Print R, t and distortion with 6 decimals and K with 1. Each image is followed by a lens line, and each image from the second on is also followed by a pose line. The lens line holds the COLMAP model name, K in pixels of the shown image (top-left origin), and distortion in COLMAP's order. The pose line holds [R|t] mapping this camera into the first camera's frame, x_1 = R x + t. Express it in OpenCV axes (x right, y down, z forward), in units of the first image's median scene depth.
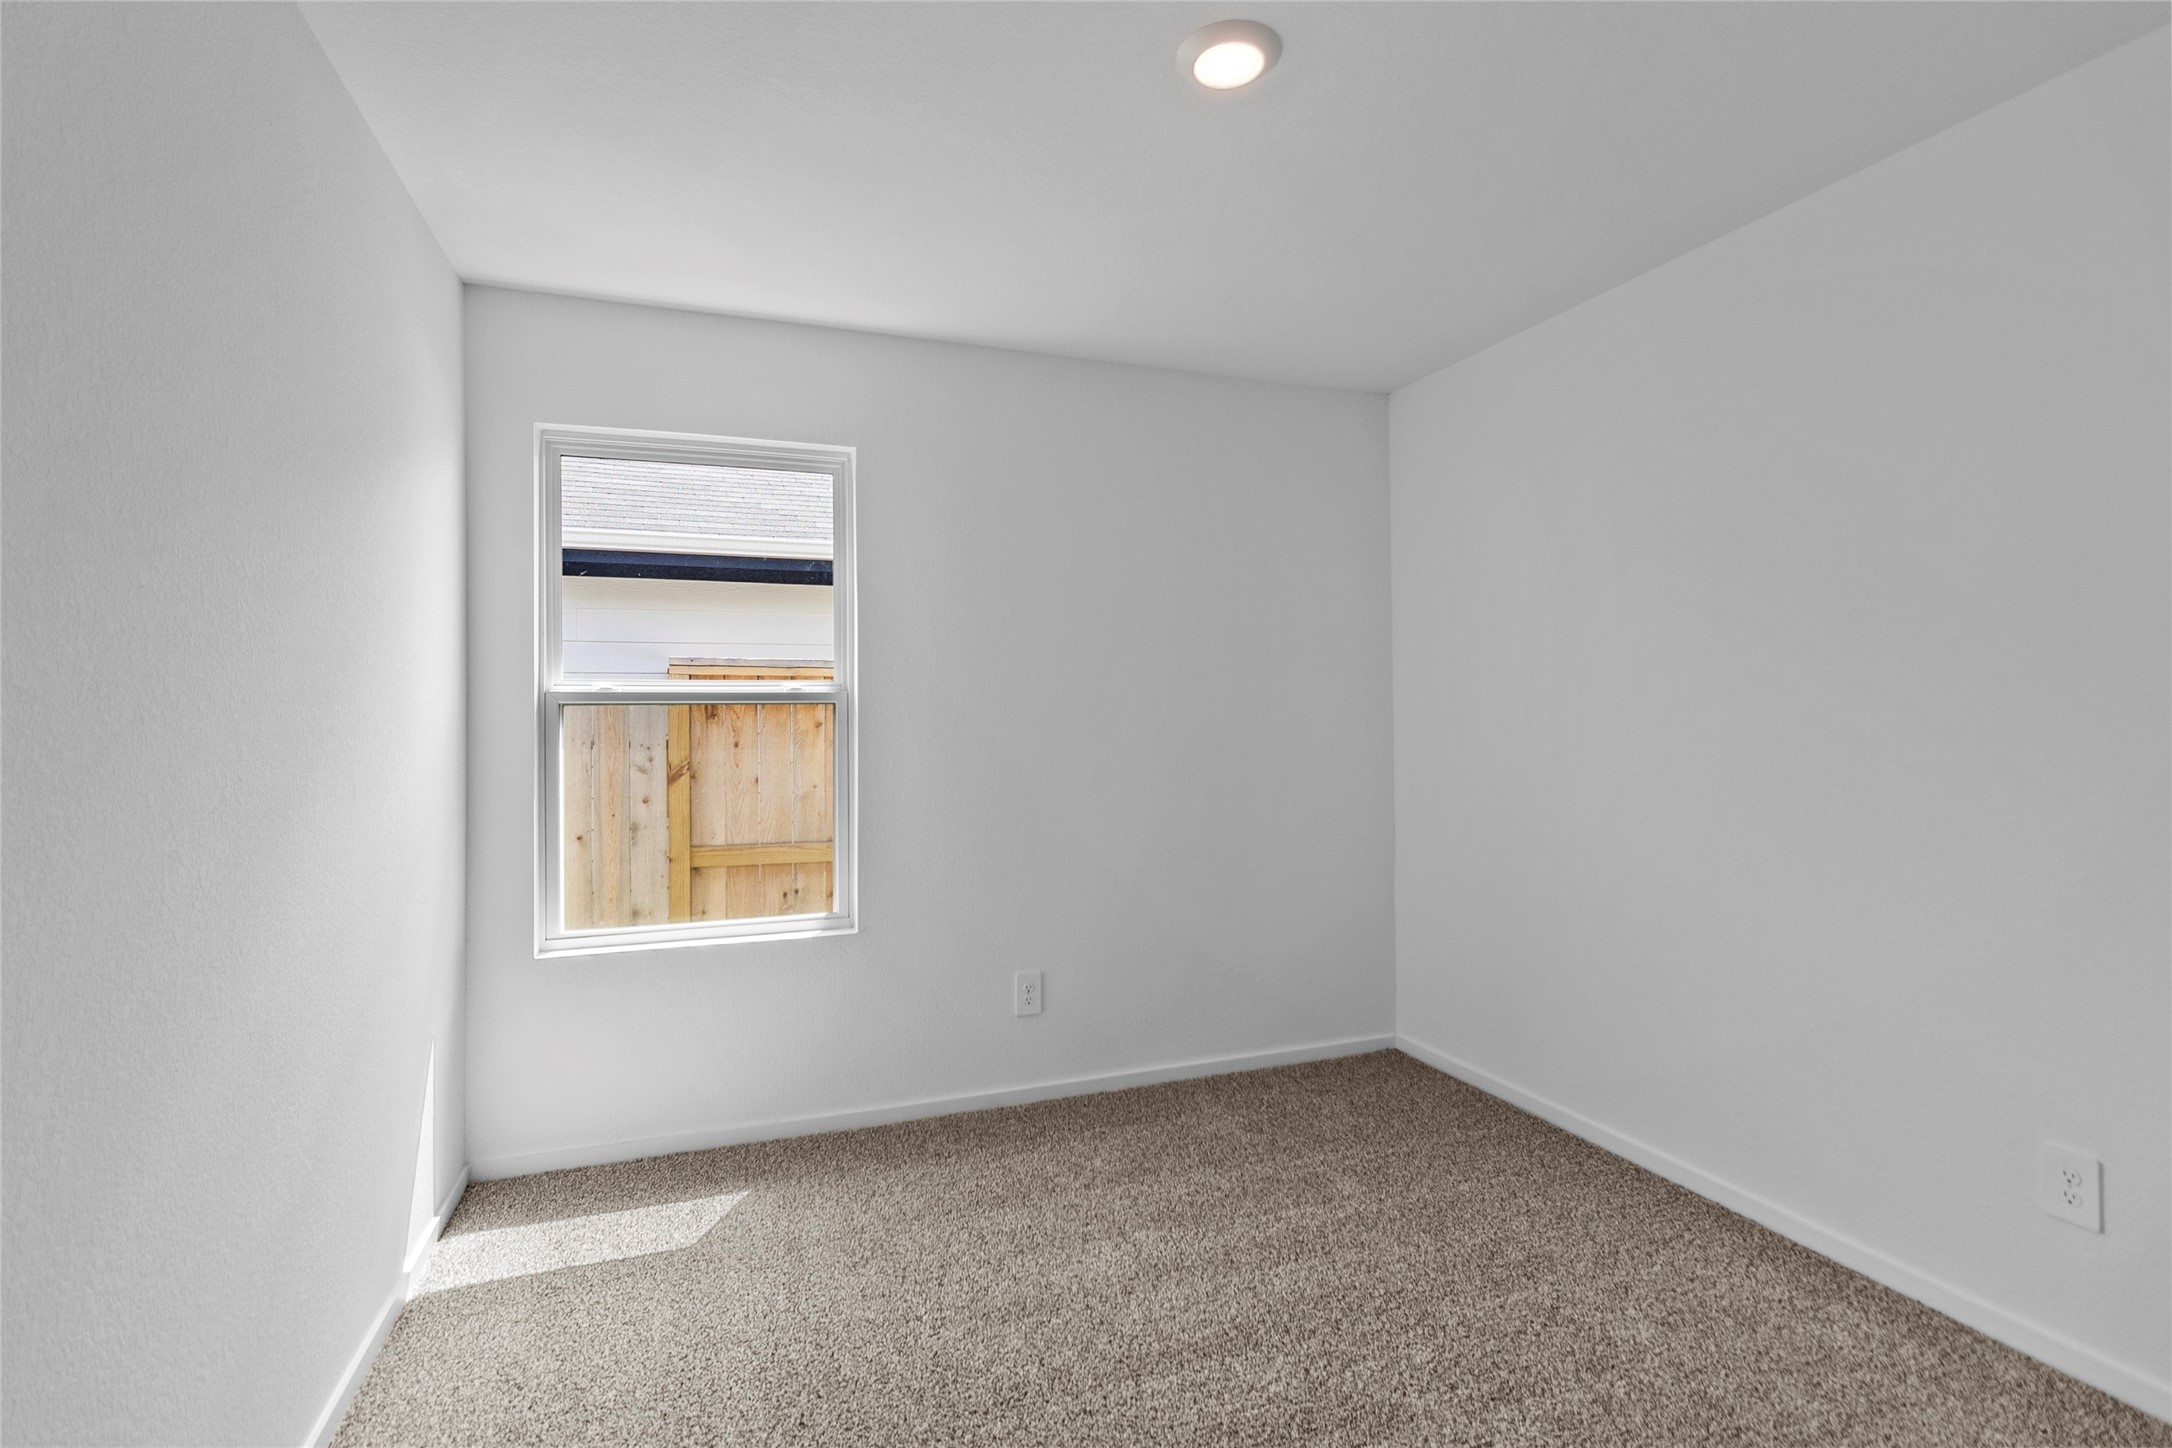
lens RADIAL K [[995.8, 0, 1074.5], [0, 995.8, 709.3], [0, 0, 1]] dist [0.001894, 0.000400]
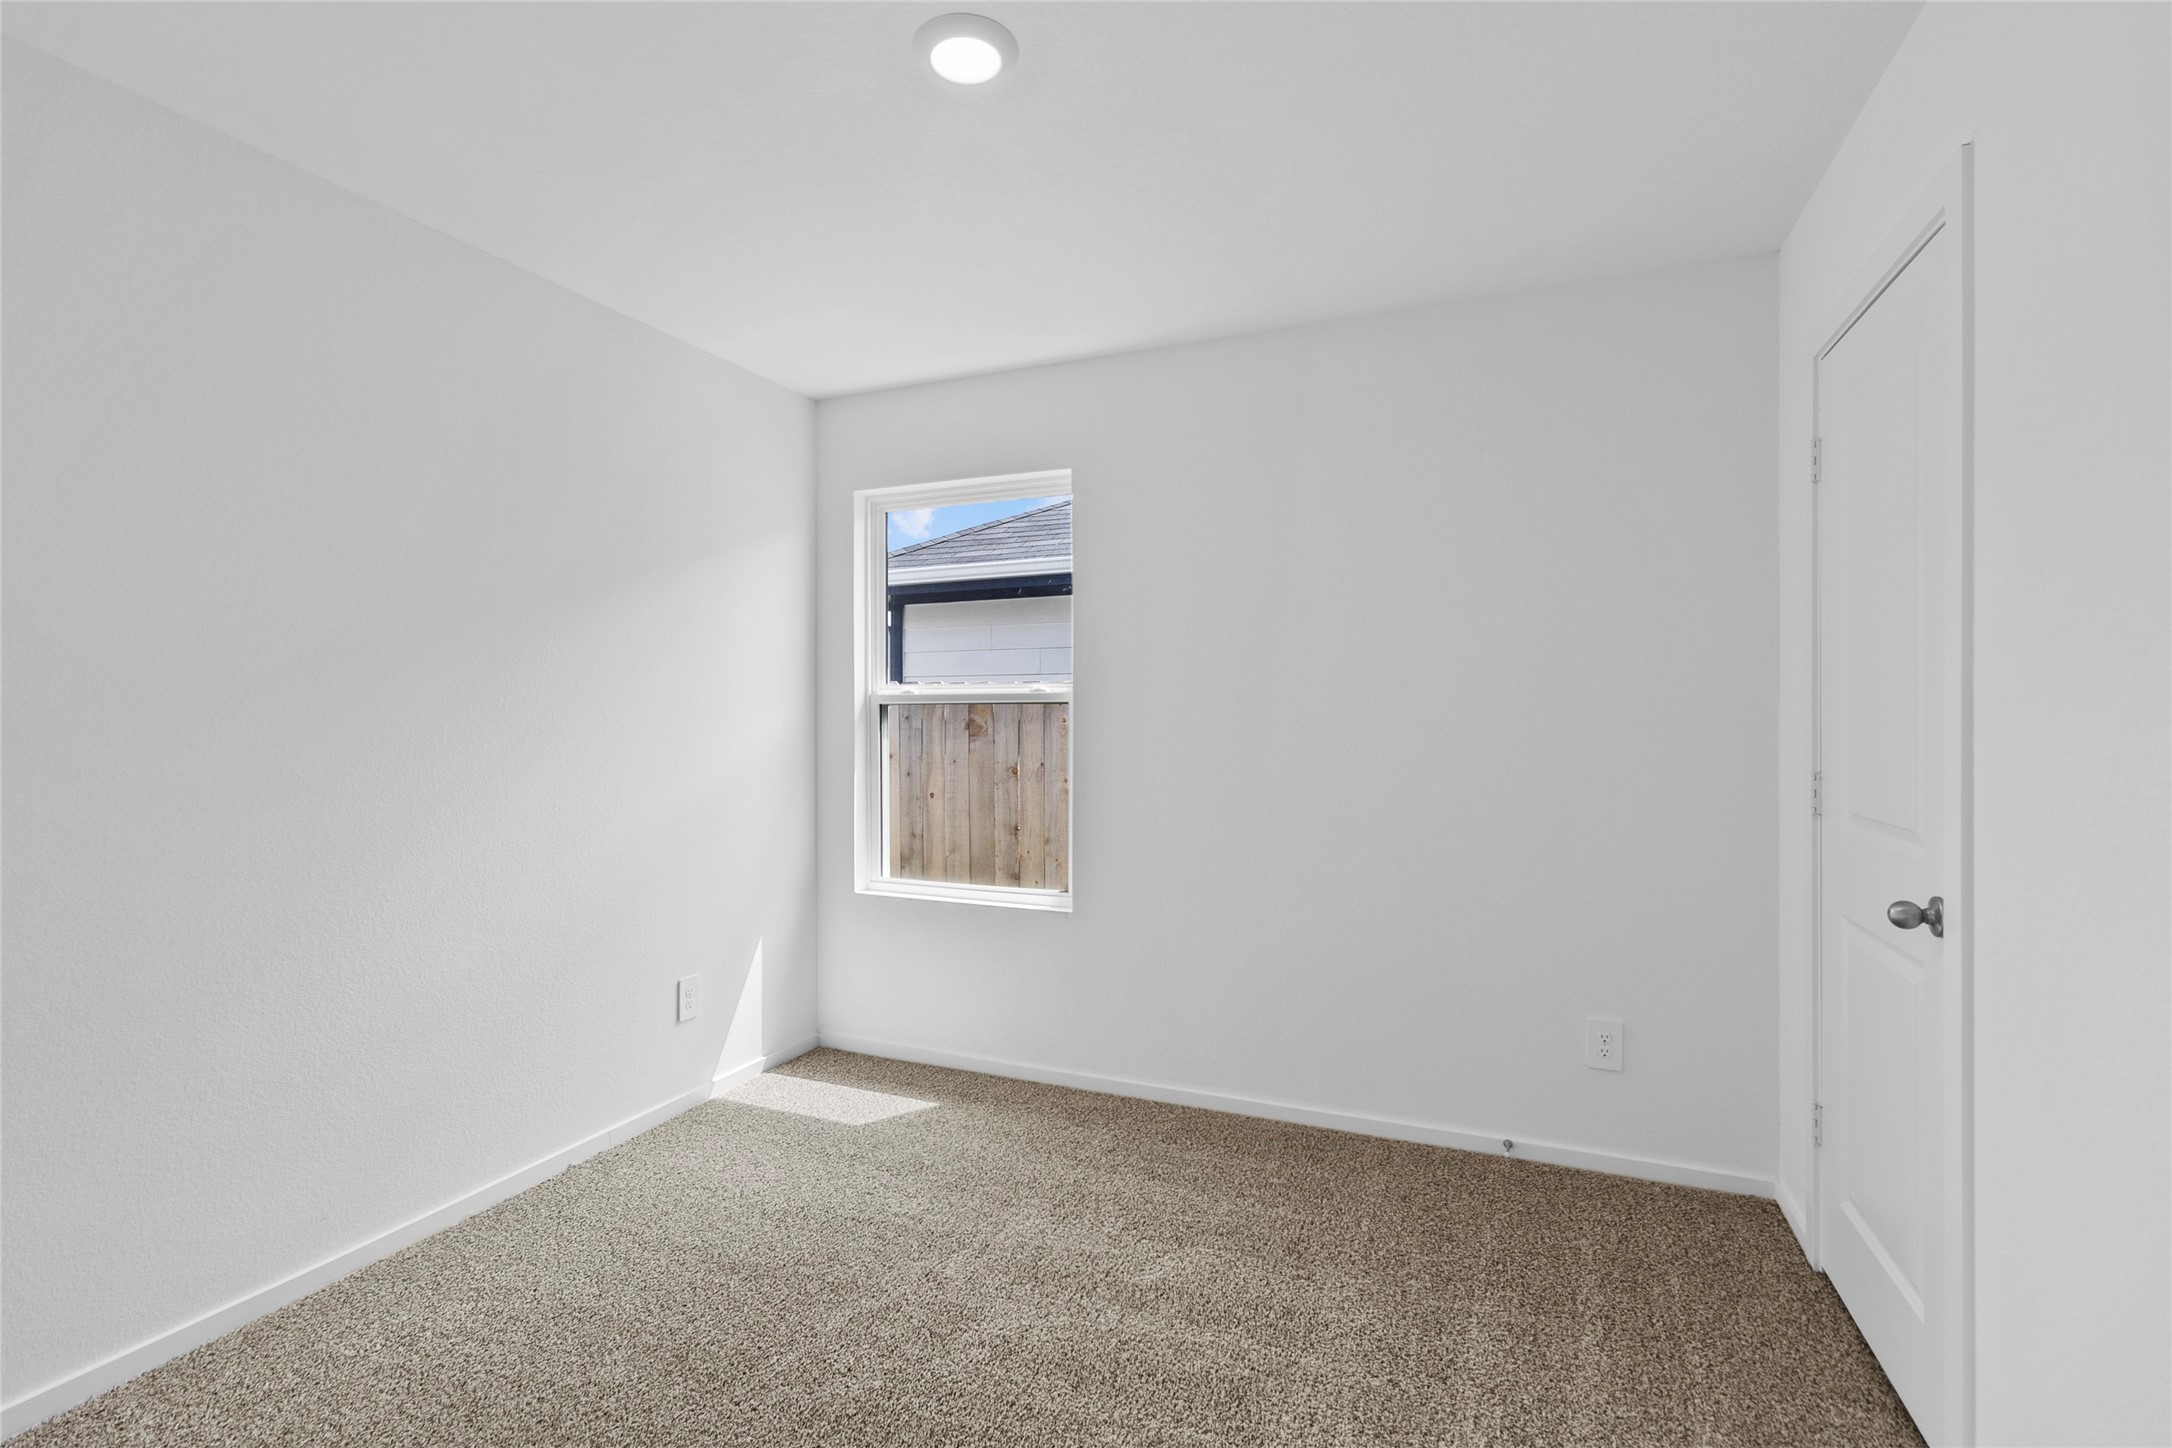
lens RADIAL K [[995.8, 0, 1074.5], [0, 995.8, 709.3], [0, 0, 1]] dist [0.001894, 0.000400]
pose [[0.731964, 0.001822, -0.681341, 0.546991], [-0.001011, 0.999998, 0.001589, 0.000279], [0.681342, -0.000474, 0.731965, 0.203085]]
